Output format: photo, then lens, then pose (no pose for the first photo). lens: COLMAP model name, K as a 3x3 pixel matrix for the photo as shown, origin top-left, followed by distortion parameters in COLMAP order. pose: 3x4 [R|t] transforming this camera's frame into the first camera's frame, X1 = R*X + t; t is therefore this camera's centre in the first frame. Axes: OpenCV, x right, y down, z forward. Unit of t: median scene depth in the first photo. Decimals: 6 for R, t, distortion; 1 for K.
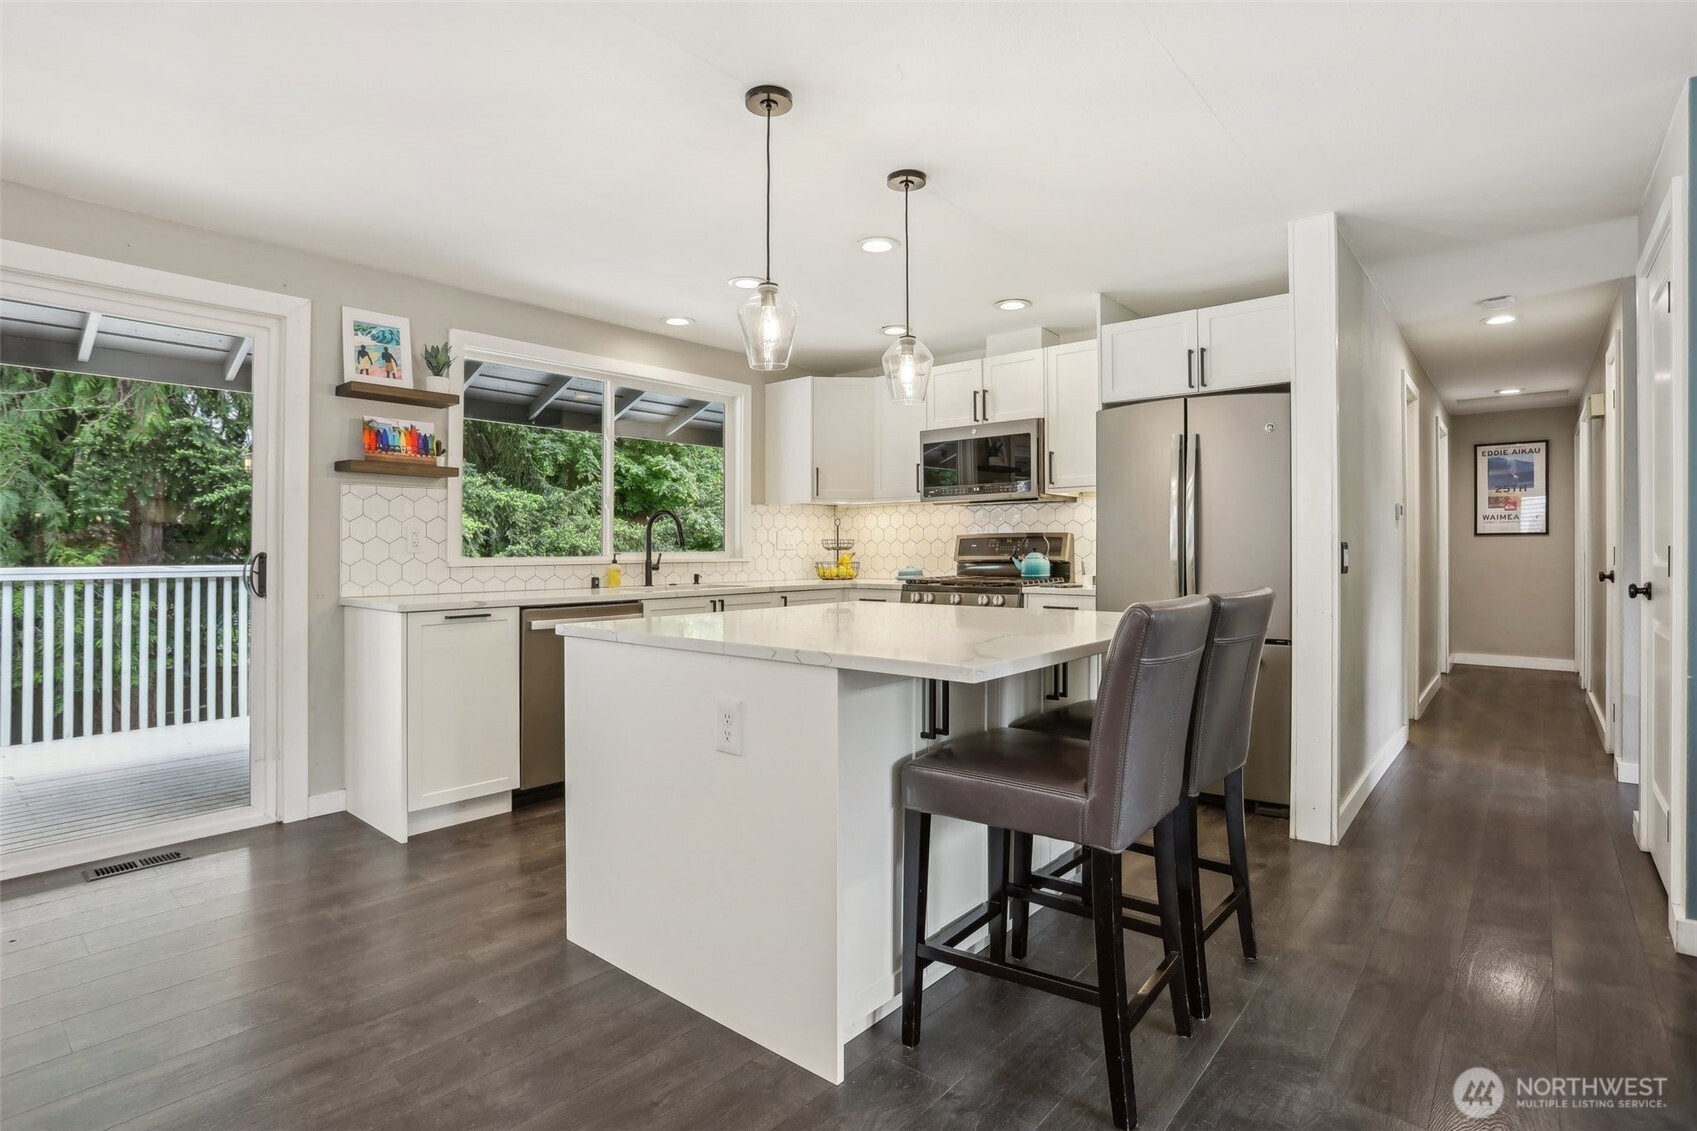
lens RADIAL K [[832.5, 0, 848.6], [0, 832.5, 562.5], [0, 0, 1]] dist [-0.044187, 0.009932]
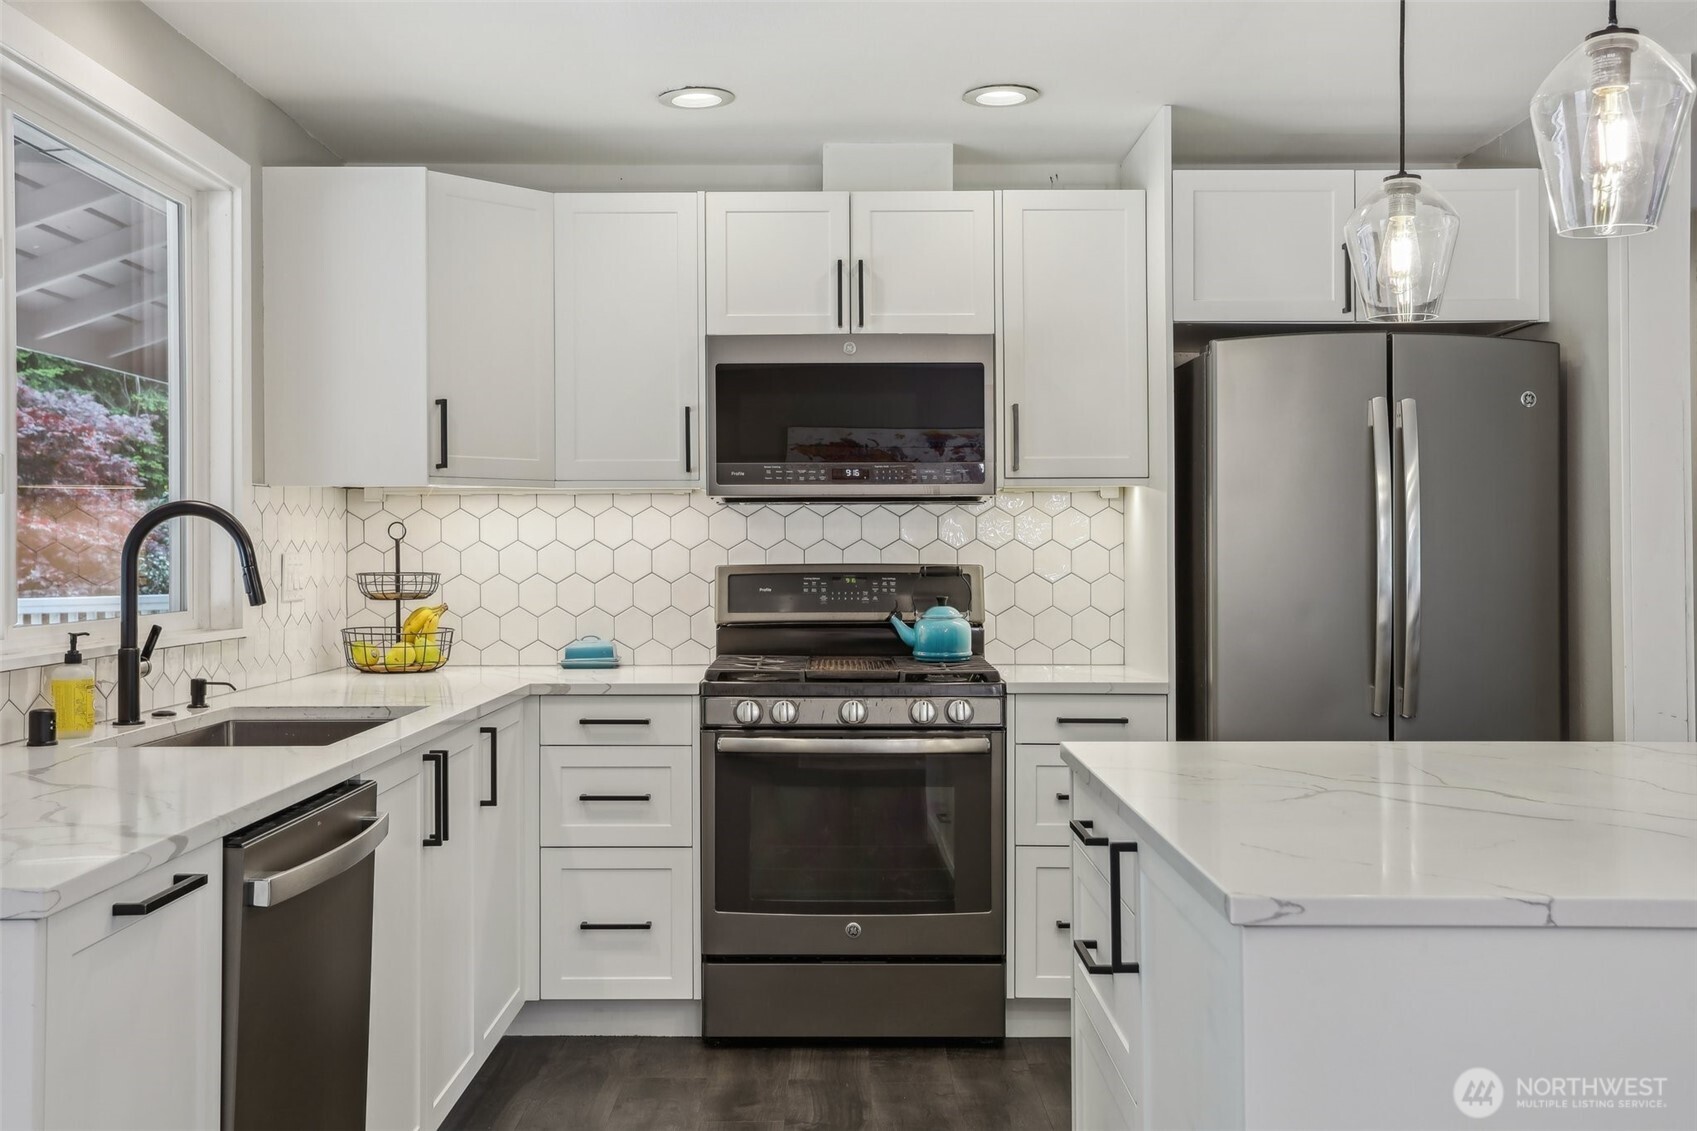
lens RADIAL K [[1681.2, 0, 850.2], [0, 1681.2, 554.8], [0, 0, 1]] dist [0.071227, 0.000000]
pose [[0.773602, 0.004379, 0.633657, -0.436331], [0.005932, 0.999882, -0.014153, -0.027928], [-0.633644, 0.014708, 0.773485, 0.265367]]
